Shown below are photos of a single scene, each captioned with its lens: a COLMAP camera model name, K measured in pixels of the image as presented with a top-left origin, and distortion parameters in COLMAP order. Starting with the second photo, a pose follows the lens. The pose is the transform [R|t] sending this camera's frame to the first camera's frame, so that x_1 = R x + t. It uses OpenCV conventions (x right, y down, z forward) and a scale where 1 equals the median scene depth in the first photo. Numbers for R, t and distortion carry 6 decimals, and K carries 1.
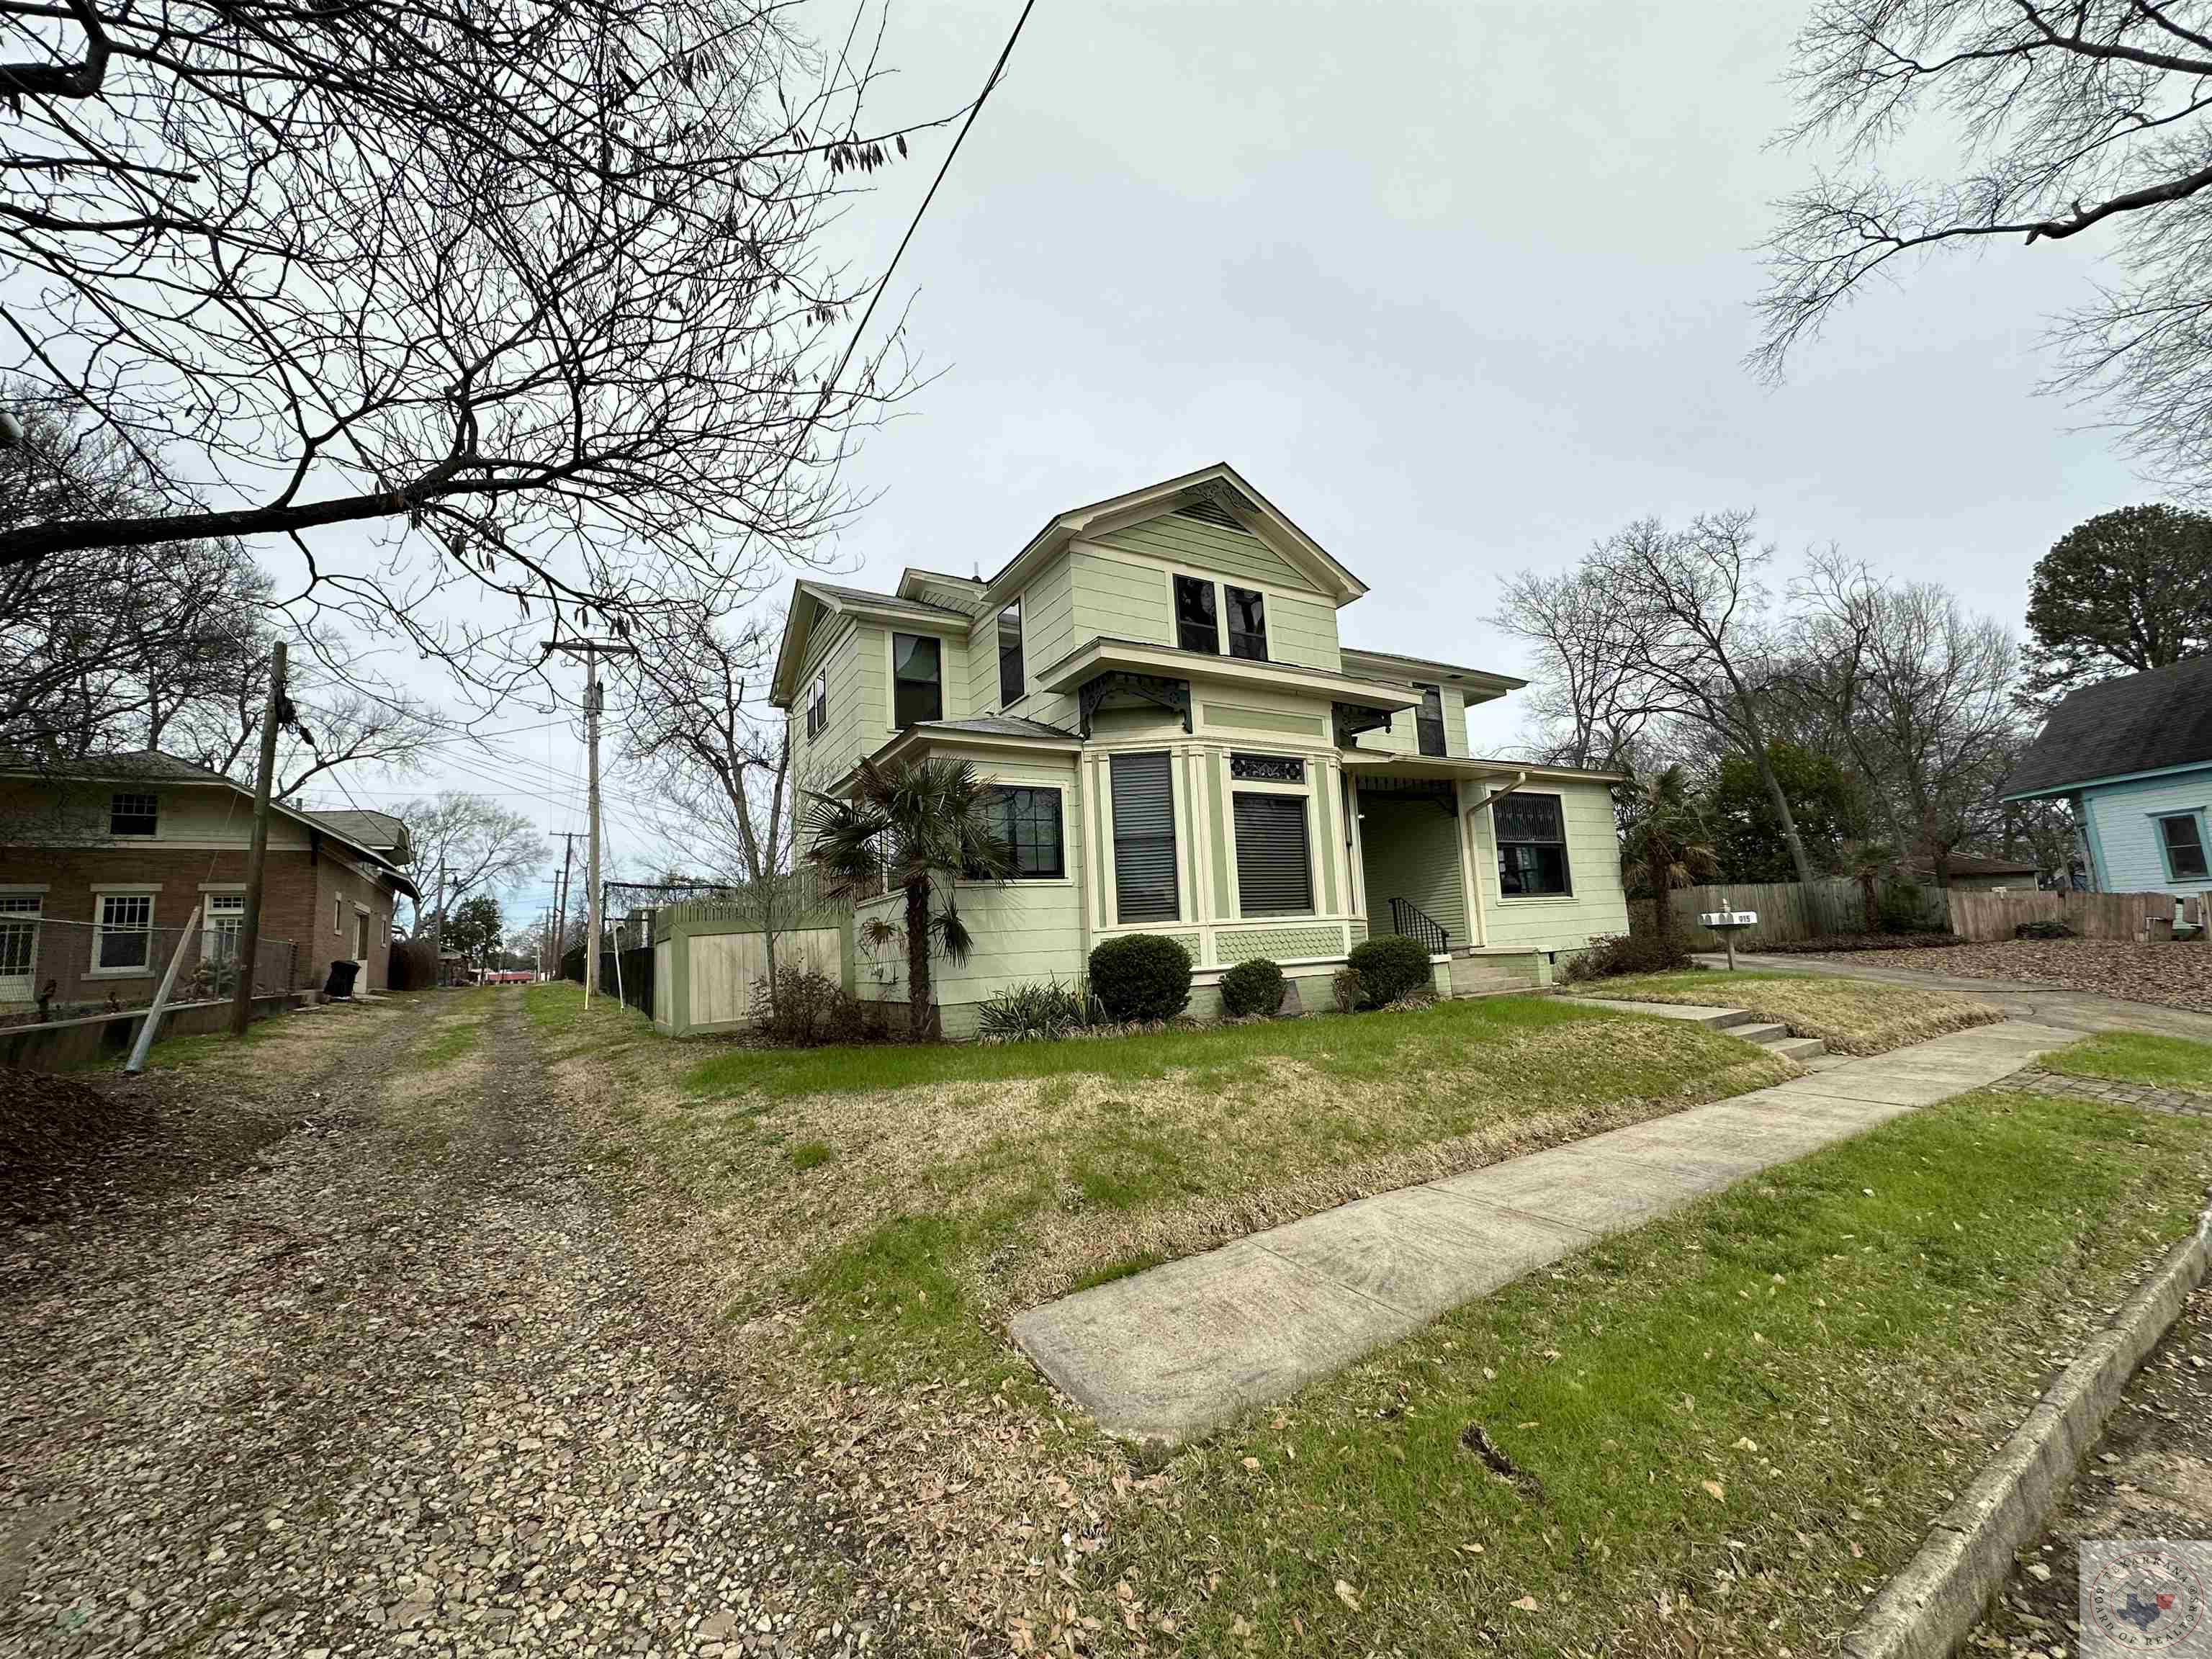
lens RADIAL K [[880.1, 0, 1119.6], [0, 880.1, 828.9], [0, 0, 1]] dist [-0.001551, -0.000102]
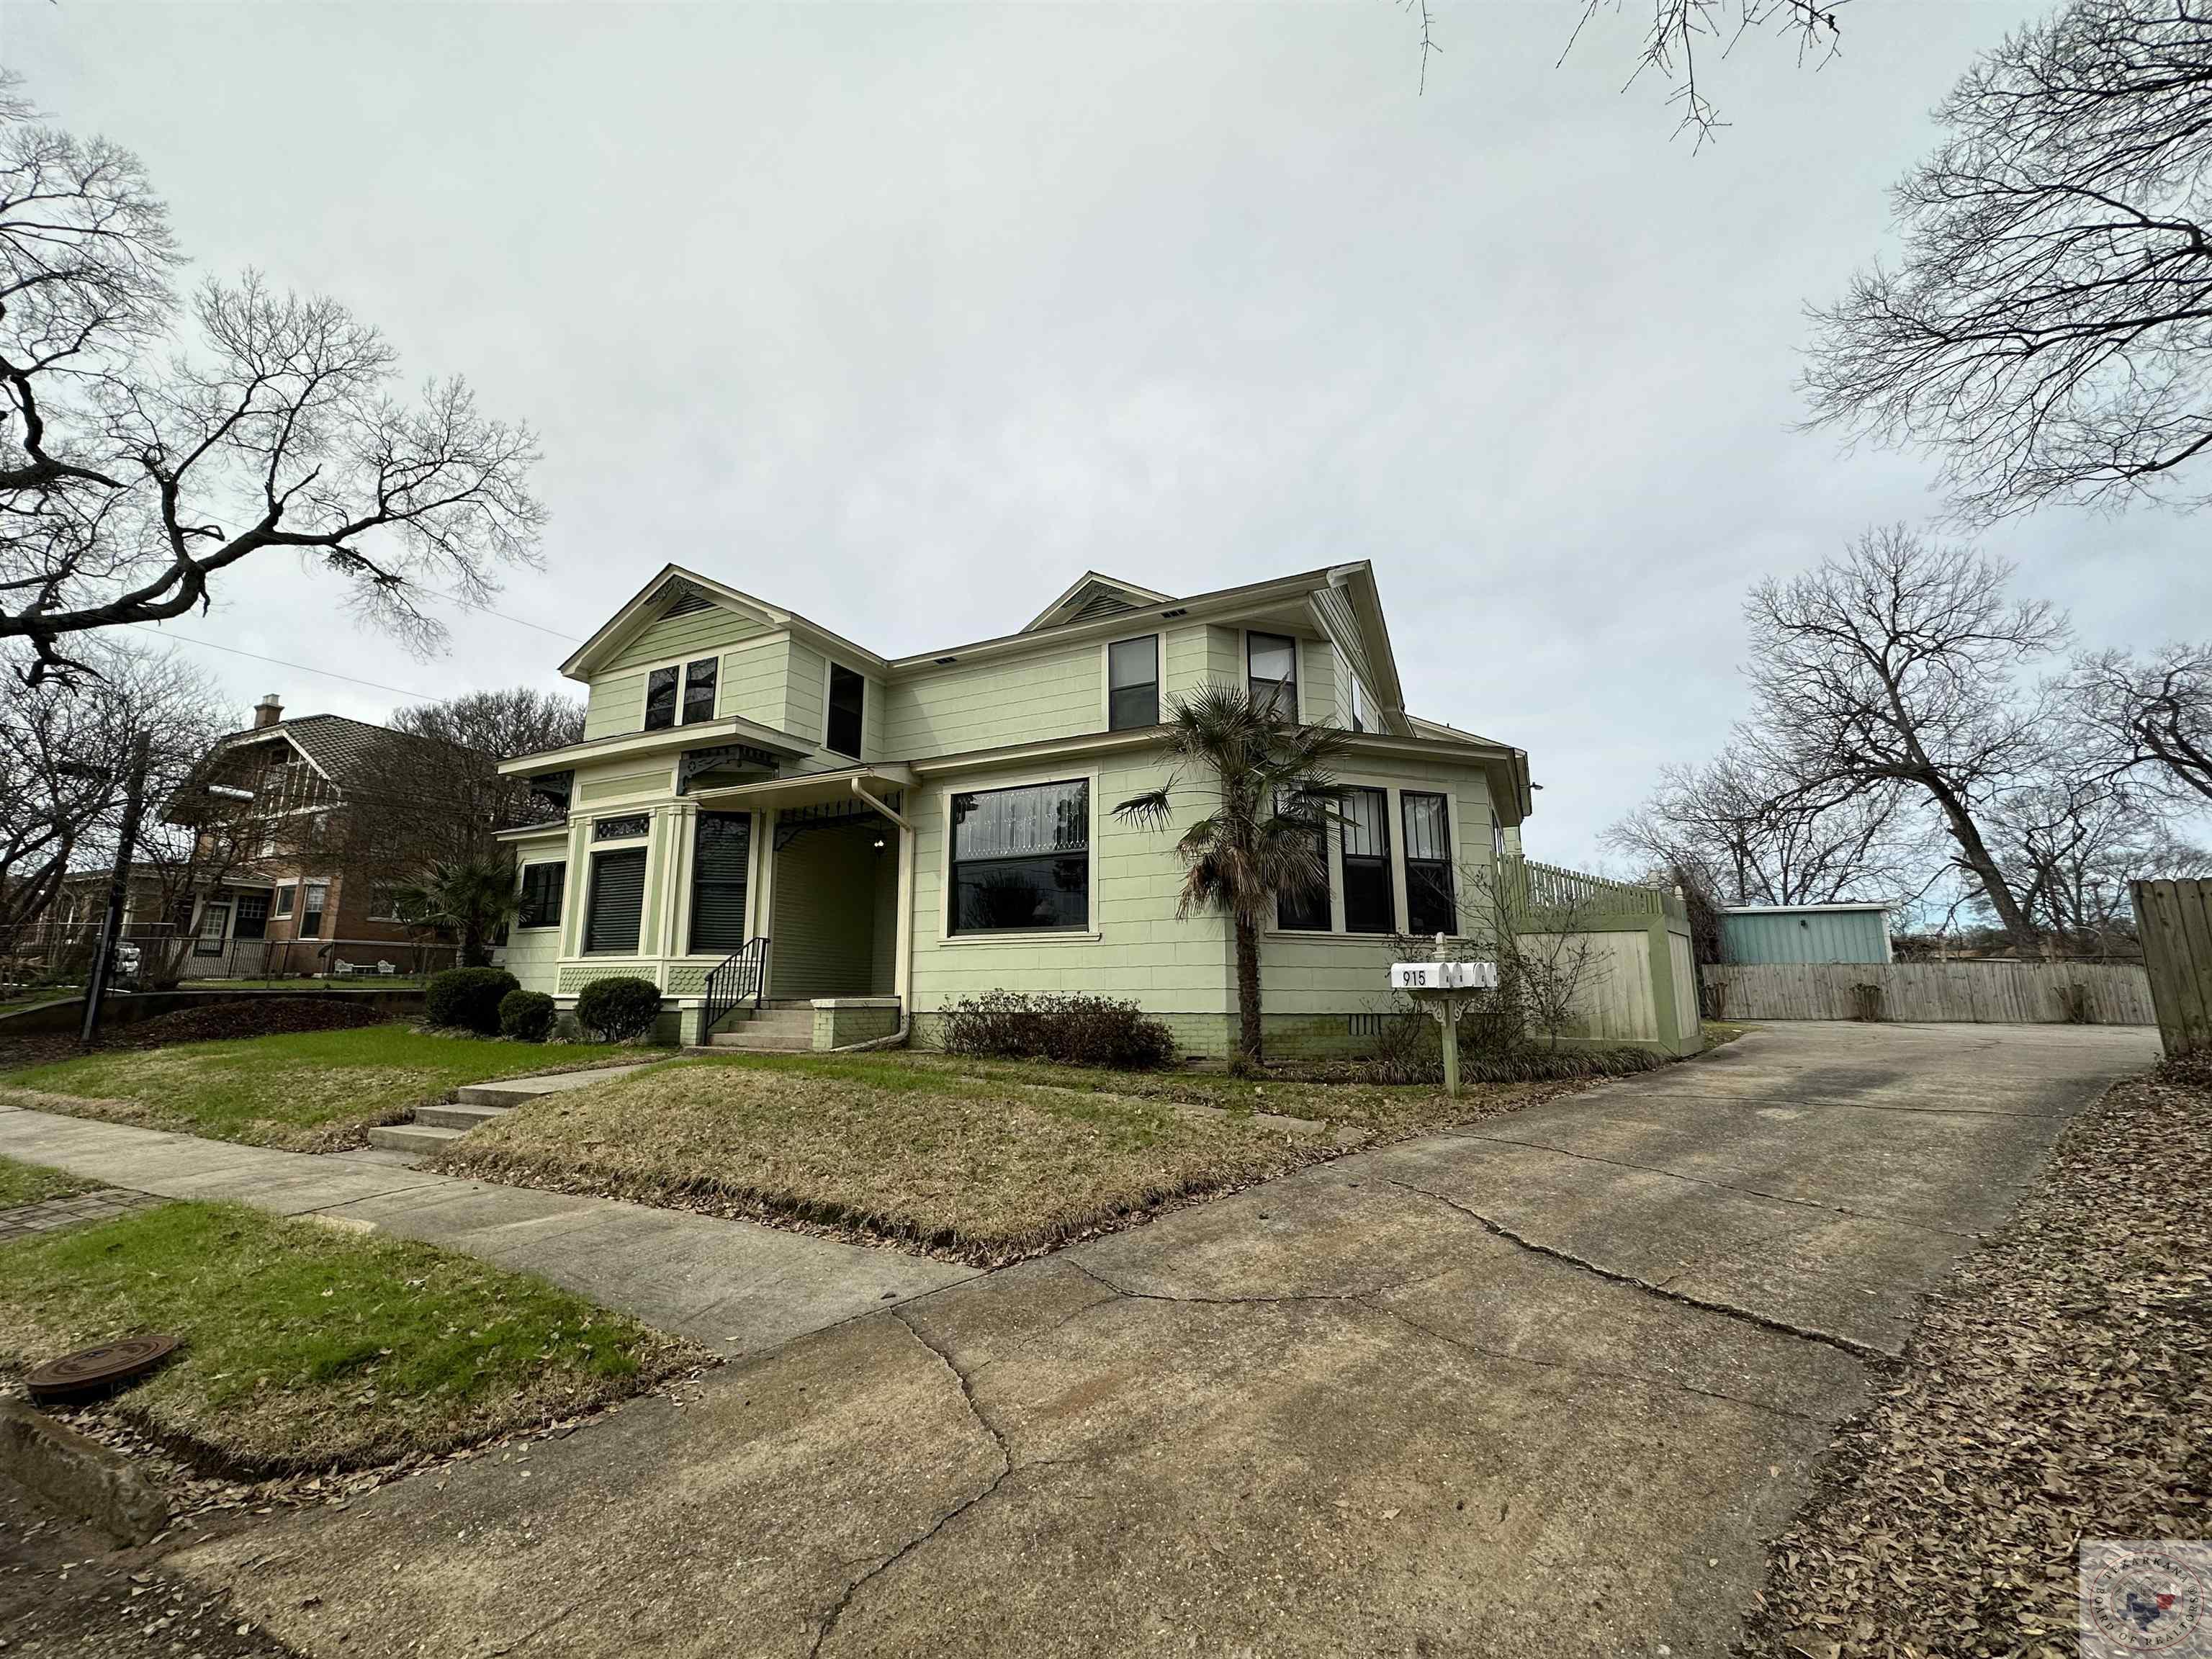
lens RADIAL K [[880.1, 0, 1109.1], [0, 880.1, 823.0], [0, 0, 1]] dist [-0.001551, -0.000102]
pose [[0.539067, -0.099640, -0.836348, 1.411292], [0.086669, 0.994269, -0.062591, 0.050901], [0.837792, -0.038744, 0.544613, 0.862919]]
